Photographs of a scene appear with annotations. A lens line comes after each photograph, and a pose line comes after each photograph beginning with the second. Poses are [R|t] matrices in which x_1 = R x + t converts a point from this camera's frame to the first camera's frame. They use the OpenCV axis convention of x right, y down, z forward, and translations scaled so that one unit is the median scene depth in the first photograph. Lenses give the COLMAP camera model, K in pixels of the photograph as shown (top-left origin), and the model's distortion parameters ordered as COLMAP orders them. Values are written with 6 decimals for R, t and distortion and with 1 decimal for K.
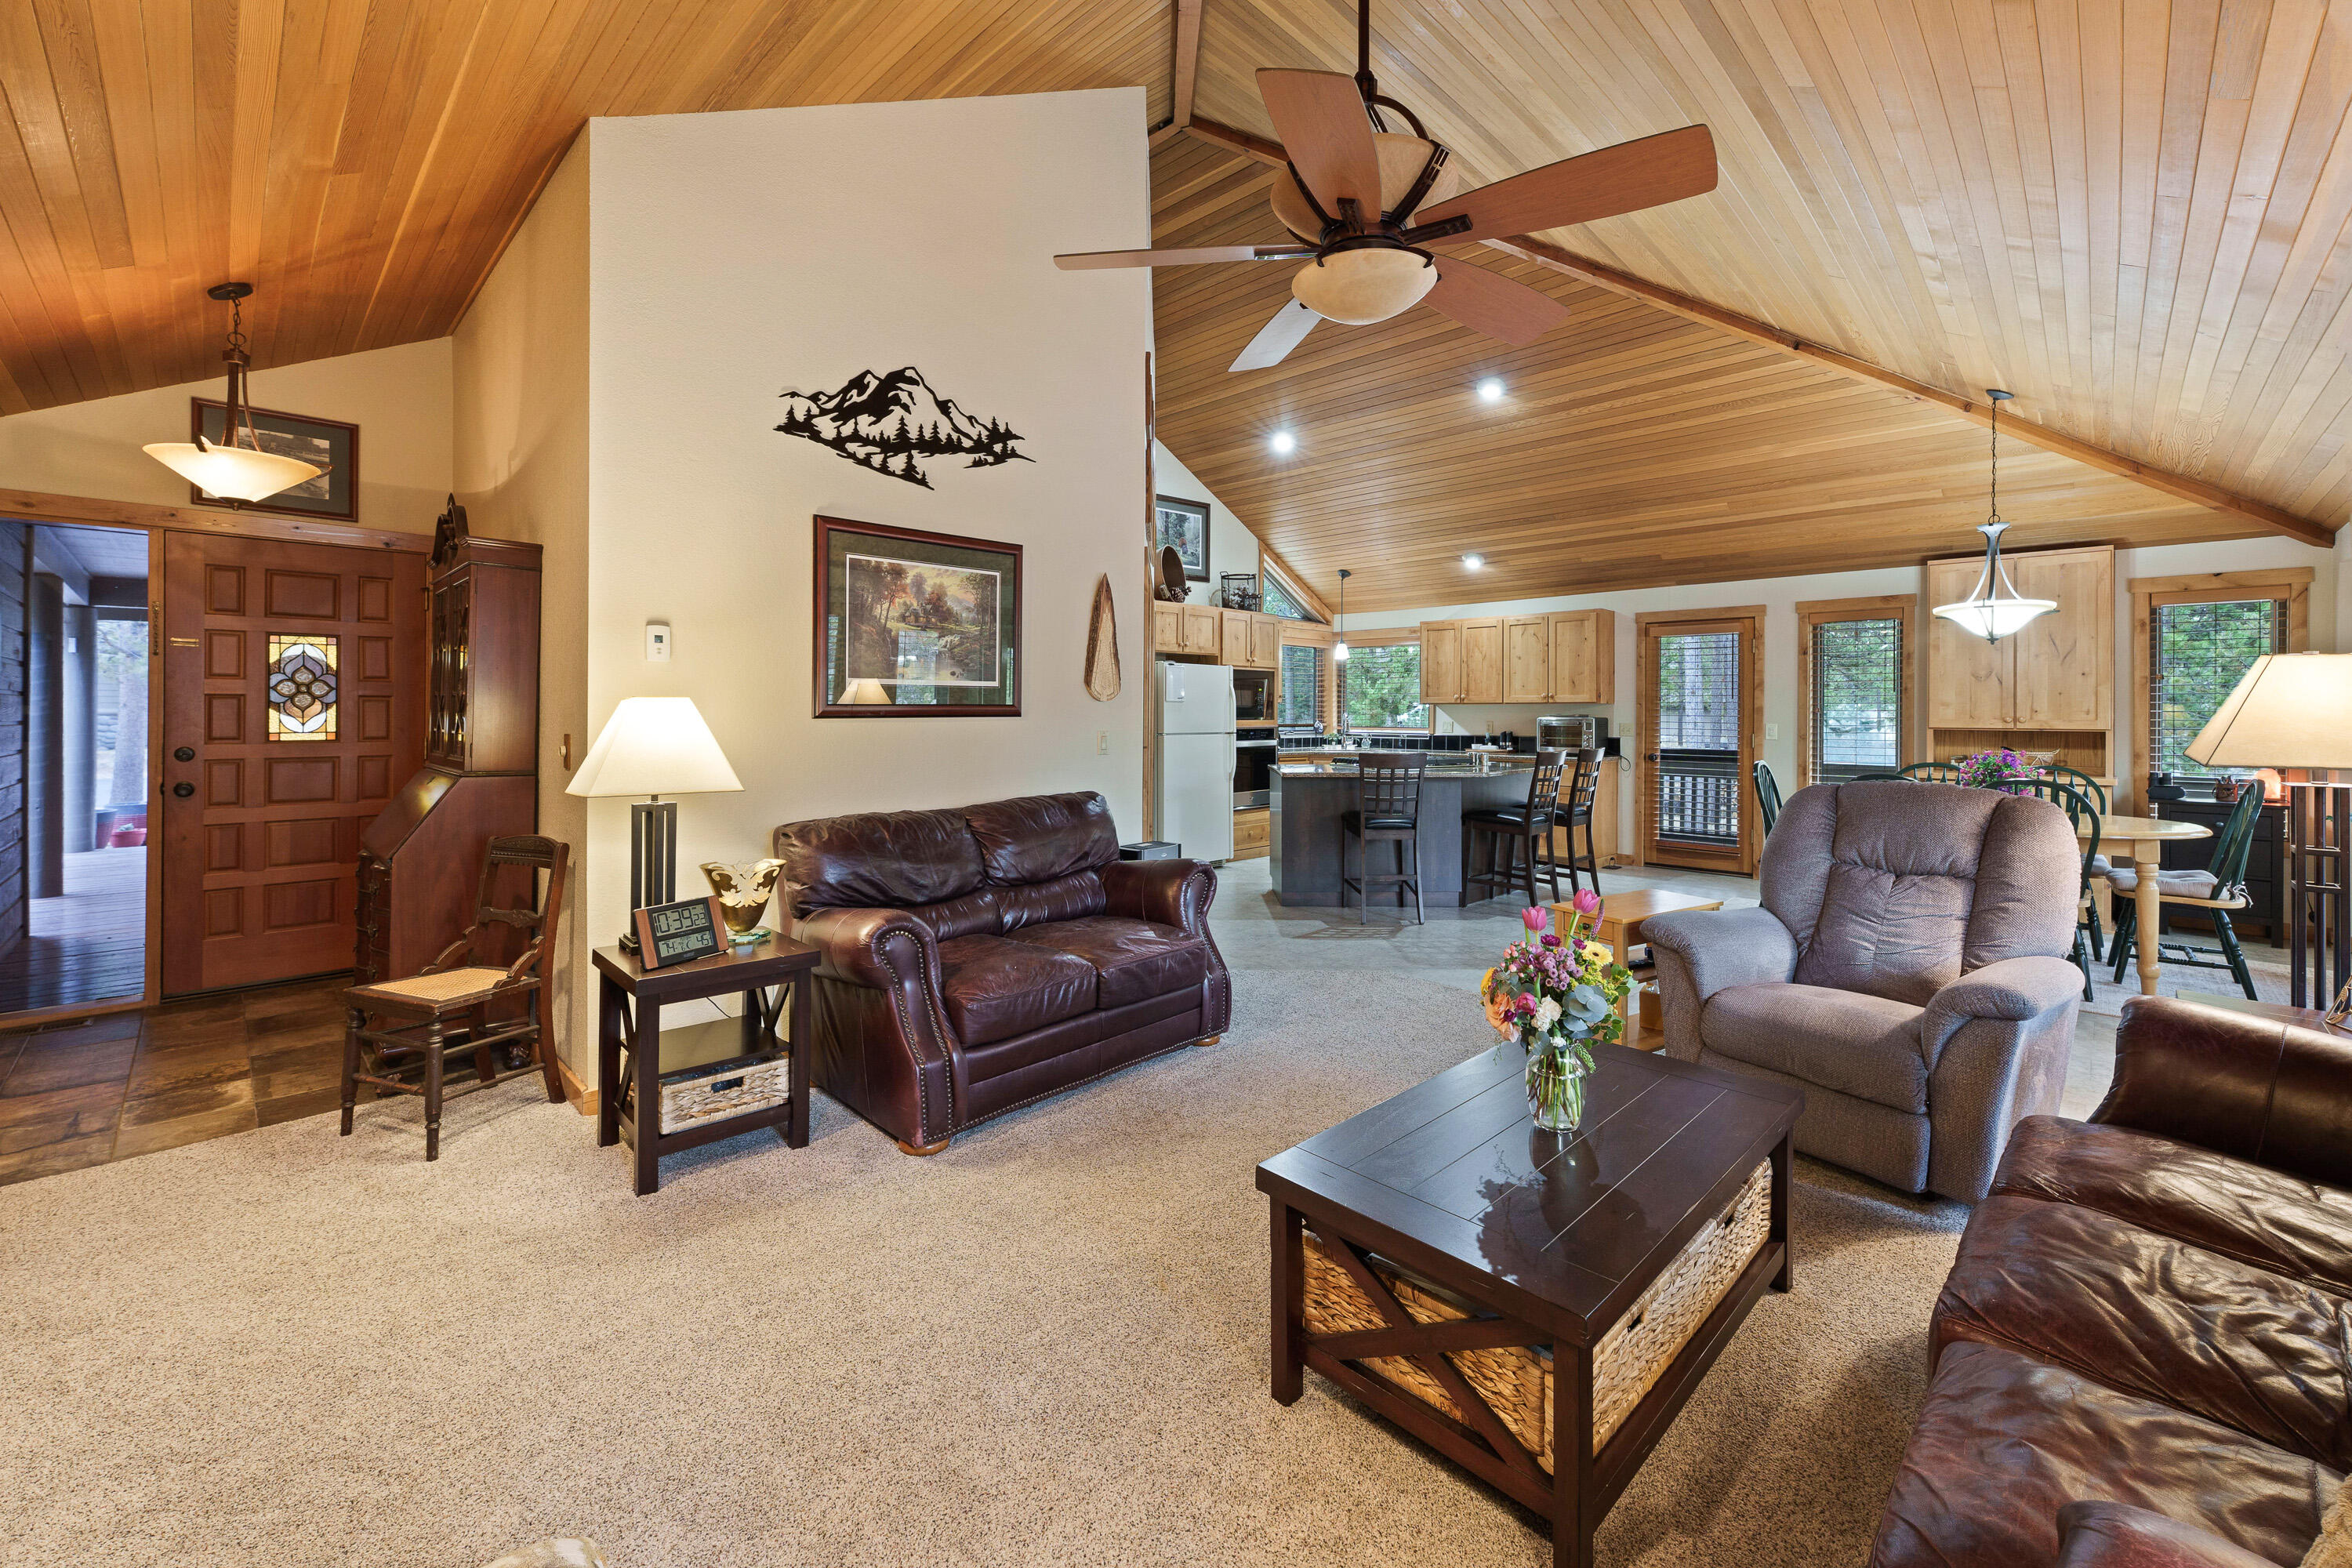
lens RADIAL K [[959.4, 0, 1189.6], [0, 959.4, 720.2], [0, 0, 1]] dist [-0.005210, 0.003850]
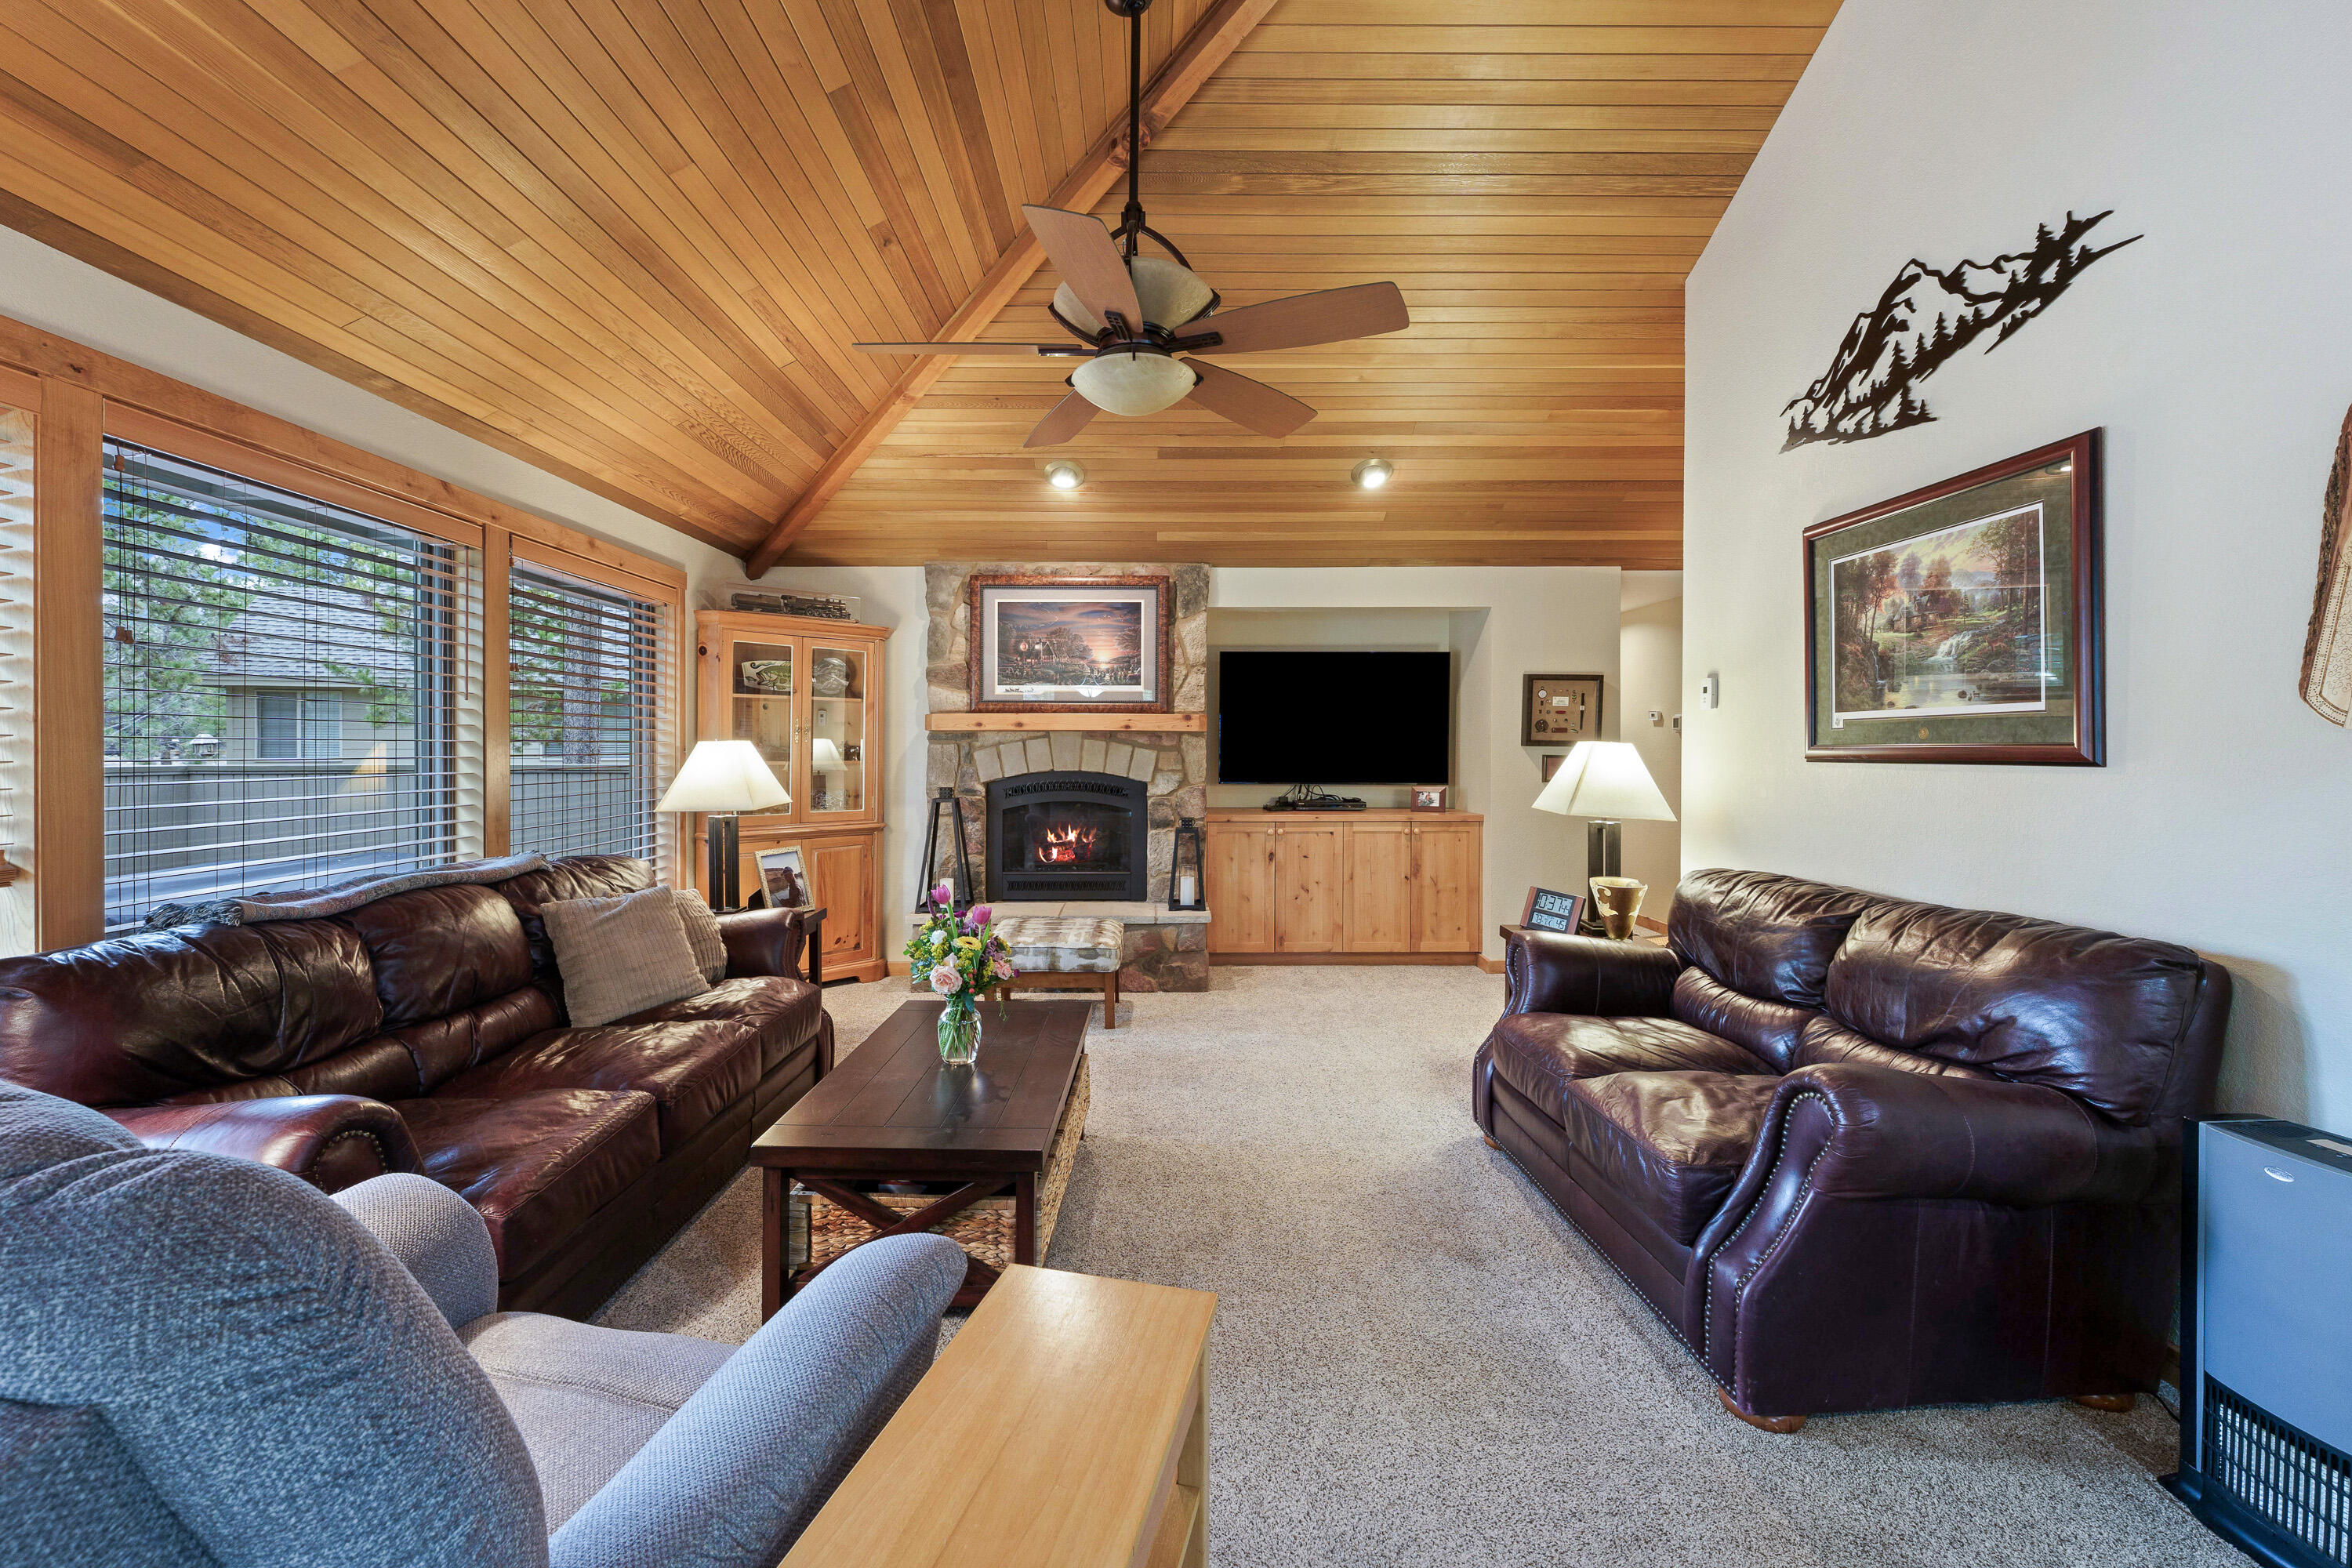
lens RADIAL K [[959.4, 0, 1162.5], [0, 959.4, 748.2], [0, 0, 1]] dist [-0.005210, 0.003850]
pose [[-0.724919, -0.002062, -0.688831, 0.597091], [-0.012280, 0.999875, 0.009929, -0.014168], [0.688724, 0.015657, -0.724854, 1.159700]]
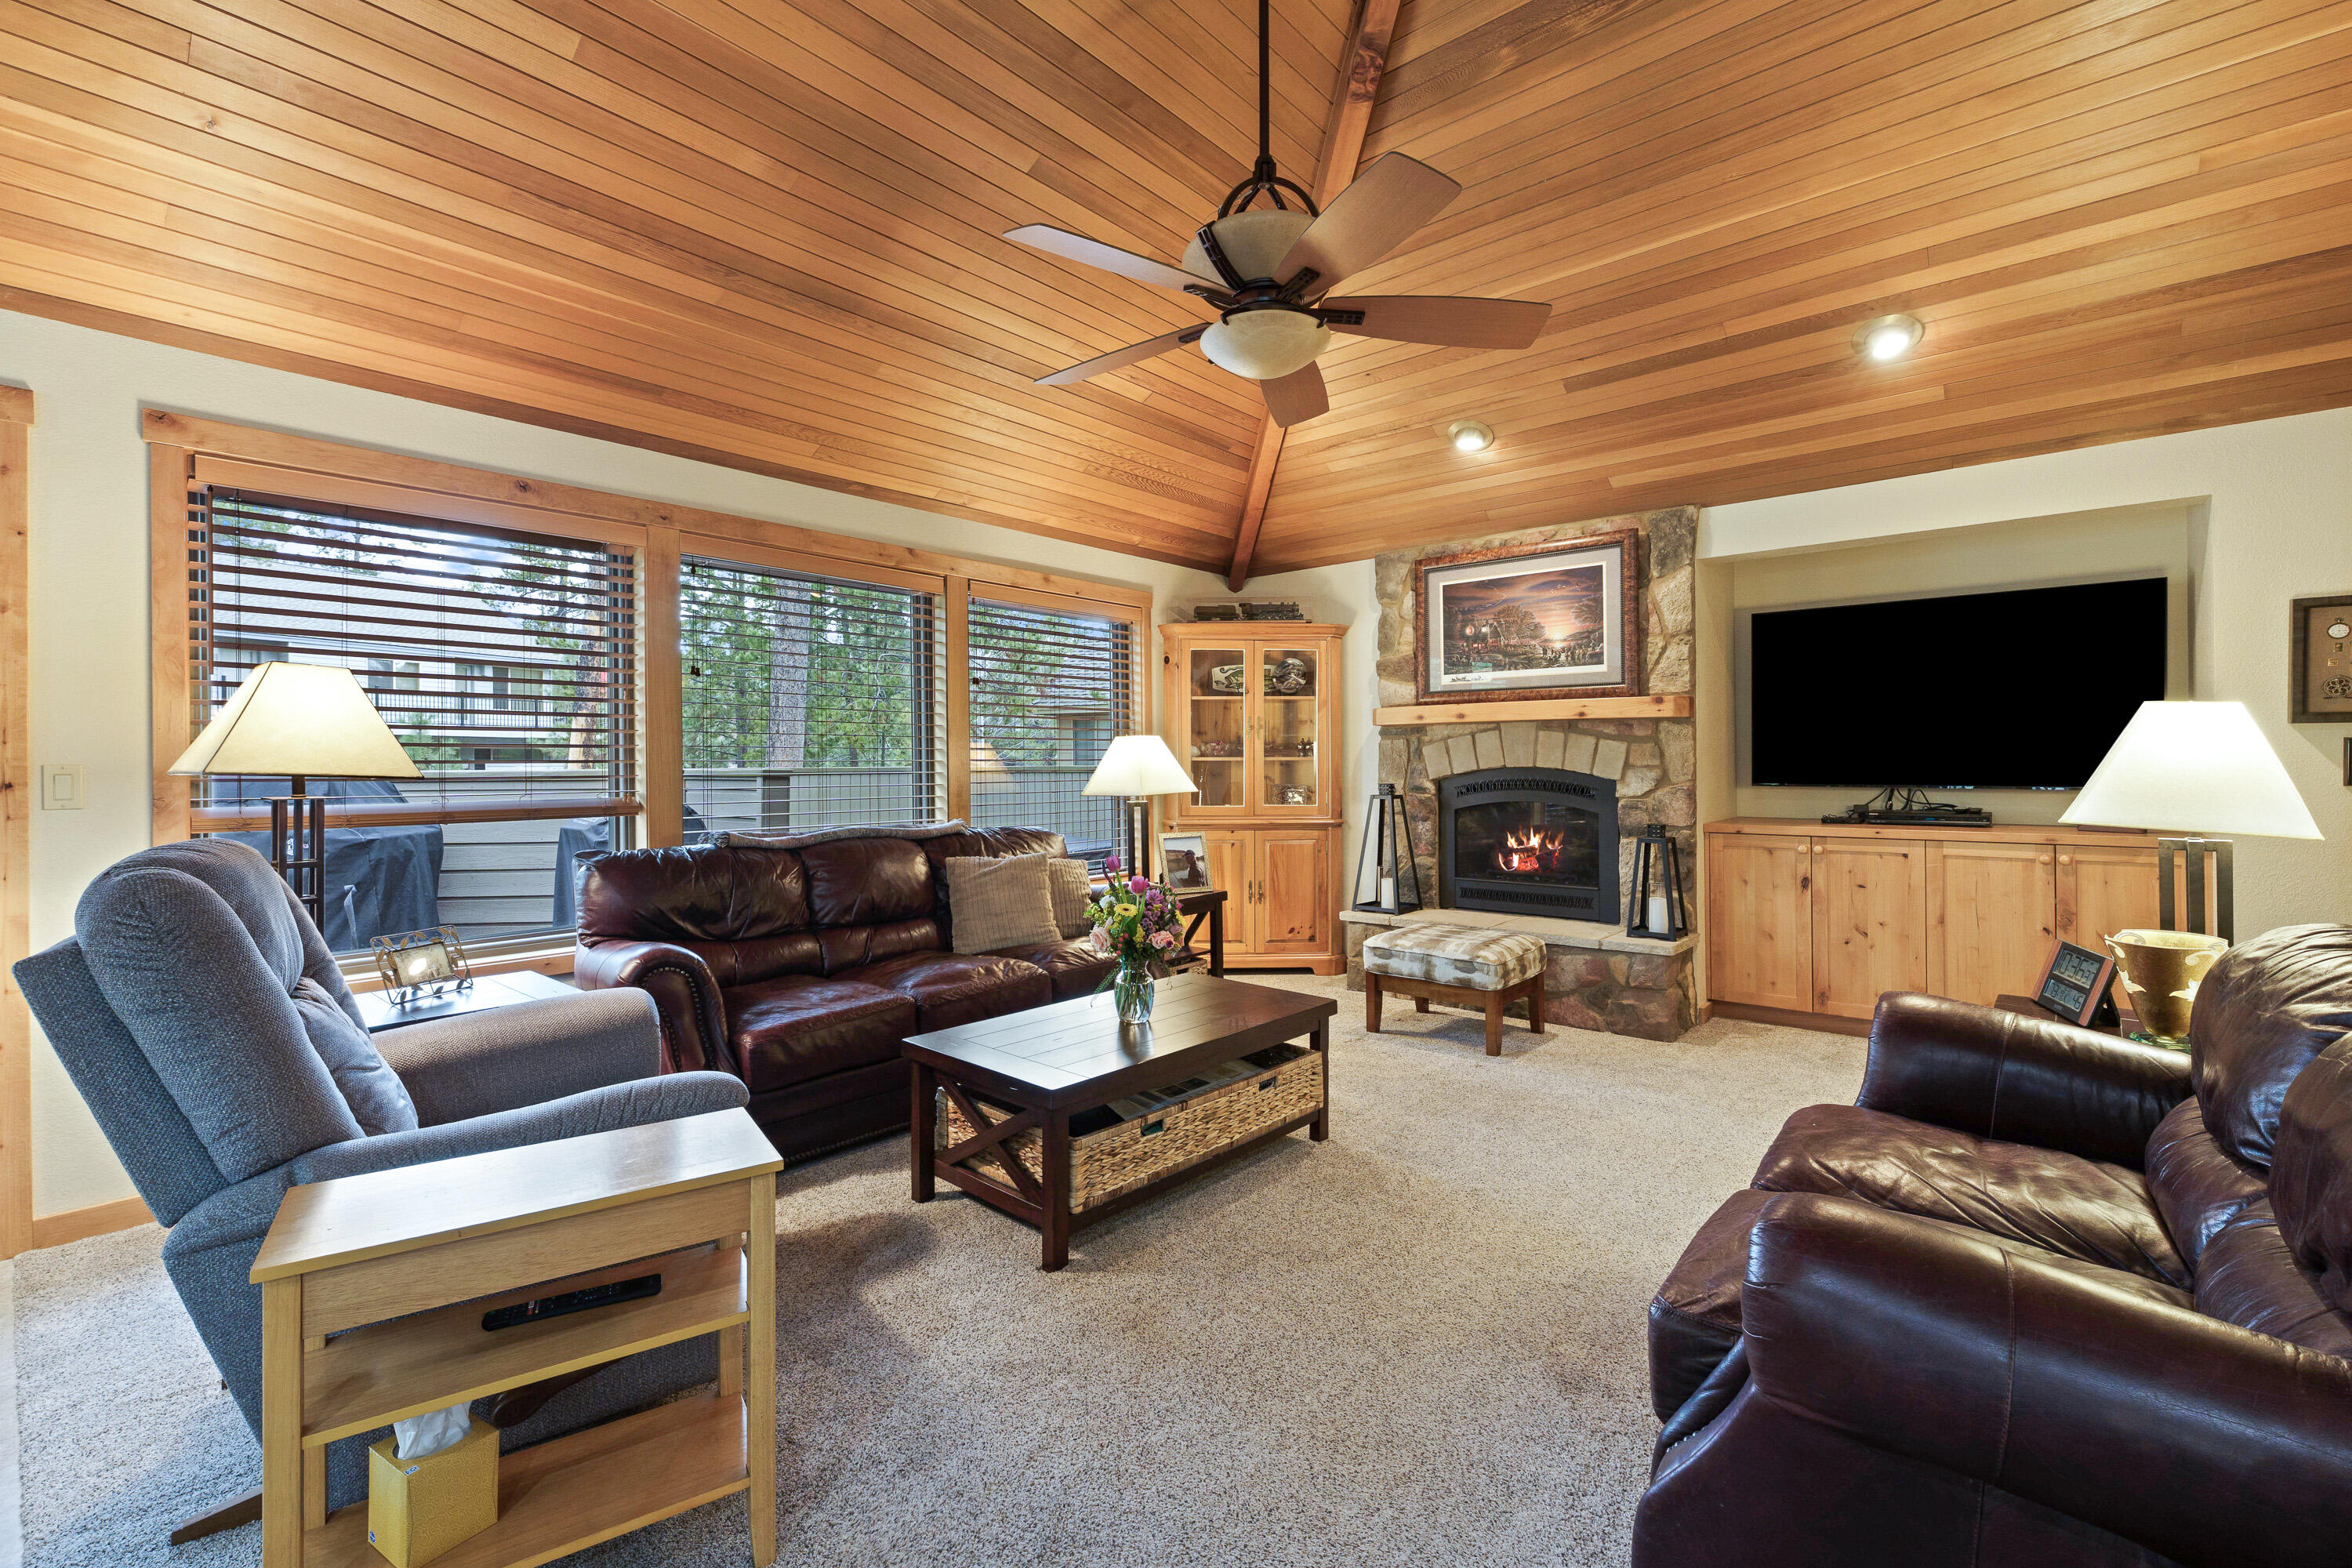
lens RADIAL K [[1023.9, 0, 1174.9], [0, 1023.9, 757.4], [0, 0, 1]] dist [-0.001754, -0.000185]
pose [[-0.999551, 0.002405, -0.029875, 0.196741], [0.002160, 0.999964, 0.008232, 0.011905], [0.029894, 0.008163, -0.999520, 1.362314]]
